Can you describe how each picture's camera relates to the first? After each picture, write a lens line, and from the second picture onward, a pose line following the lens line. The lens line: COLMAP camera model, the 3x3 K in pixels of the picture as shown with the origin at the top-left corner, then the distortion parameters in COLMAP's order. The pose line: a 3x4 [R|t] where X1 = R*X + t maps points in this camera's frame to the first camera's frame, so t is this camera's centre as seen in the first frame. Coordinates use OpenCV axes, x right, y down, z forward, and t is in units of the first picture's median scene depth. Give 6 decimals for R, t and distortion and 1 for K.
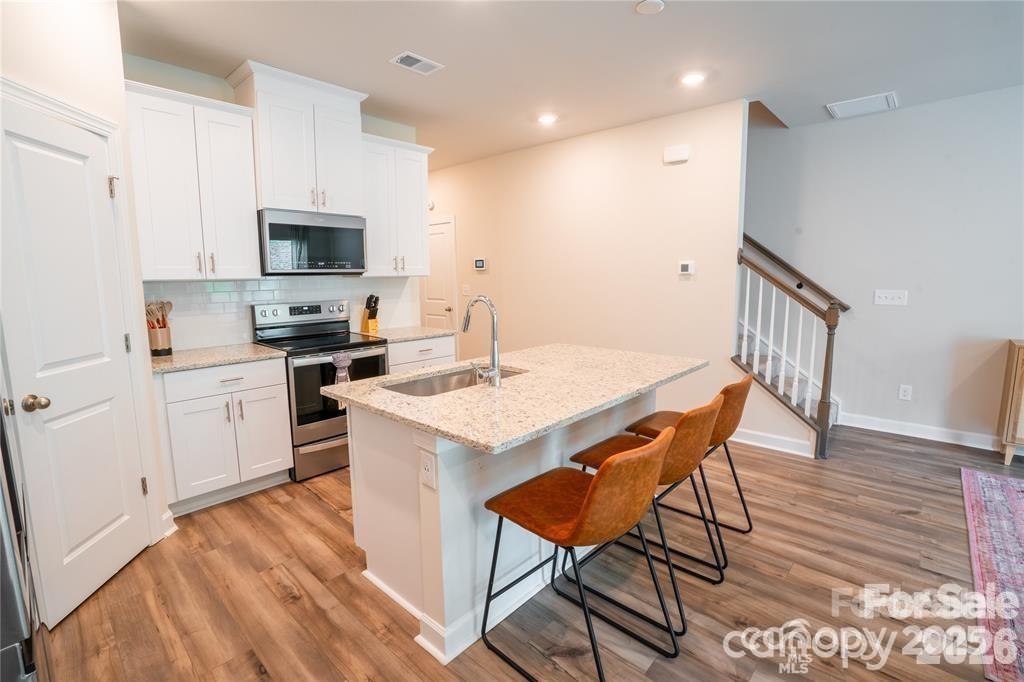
lens RADIAL K [[466.1, 0, 506.8], [0, 466.1, 337.2], [0, 0, 1]] dist [-0.044161, 0.000177]
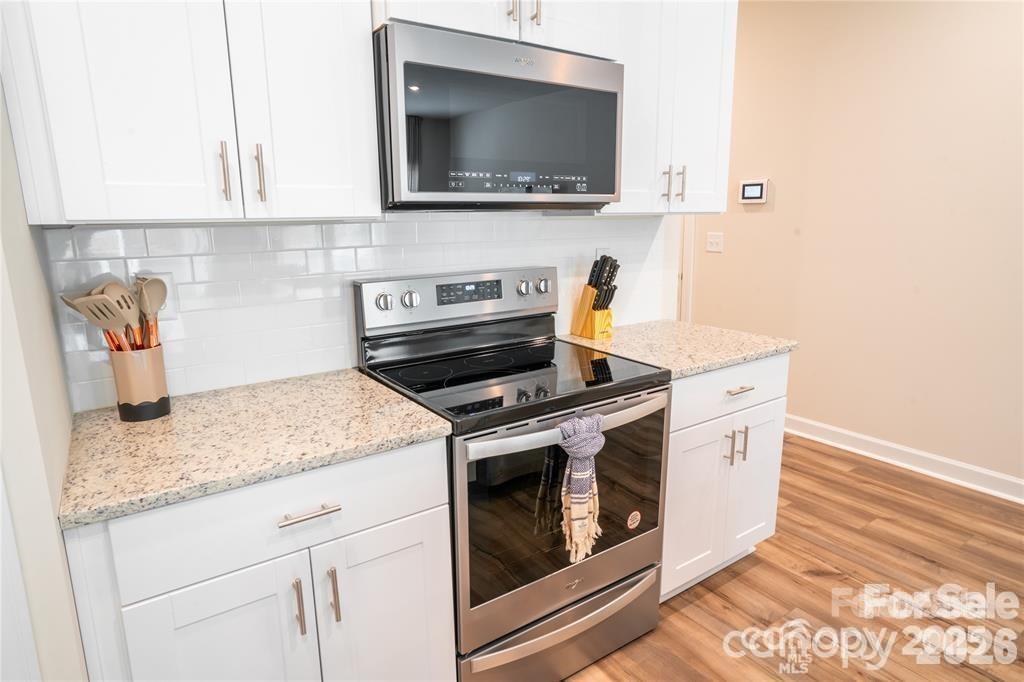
lens RADIAL K [[599.4, 0, 511.6], [0, 599.4, 334.3], [0, 0, 1]] dist [-0.073864, 0.102597]
pose [[0.974296, 0.032442, -0.222924, -0.288430], [-0.019291, 0.997956, 0.060917, -0.057490], [0.224445, -0.055050, 0.972931, 0.490954]]
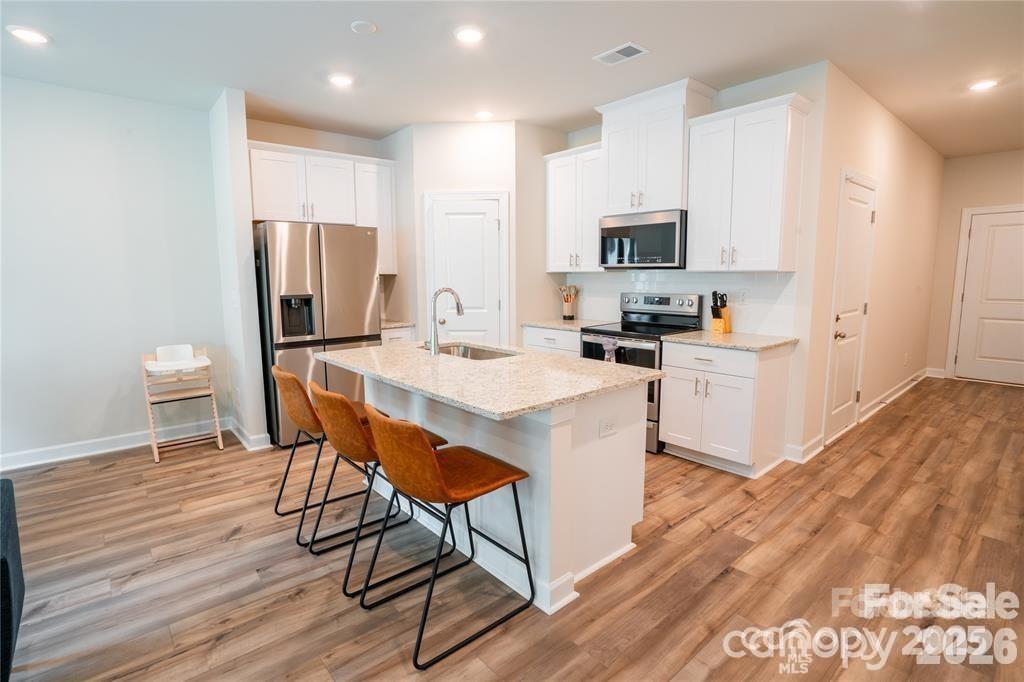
lens RADIAL K [[497.5, 0, 507.4], [0, 497.5, 342.4], [0, 0, 1]] dist [-0.001546, -0.000244]
pose [[-0.125697, 0.142561, -0.981772, 0.843353], [-0.127677, 0.979067, 0.158515, -0.111163], [0.983818, 0.145275, -0.104864, 0.838806]]
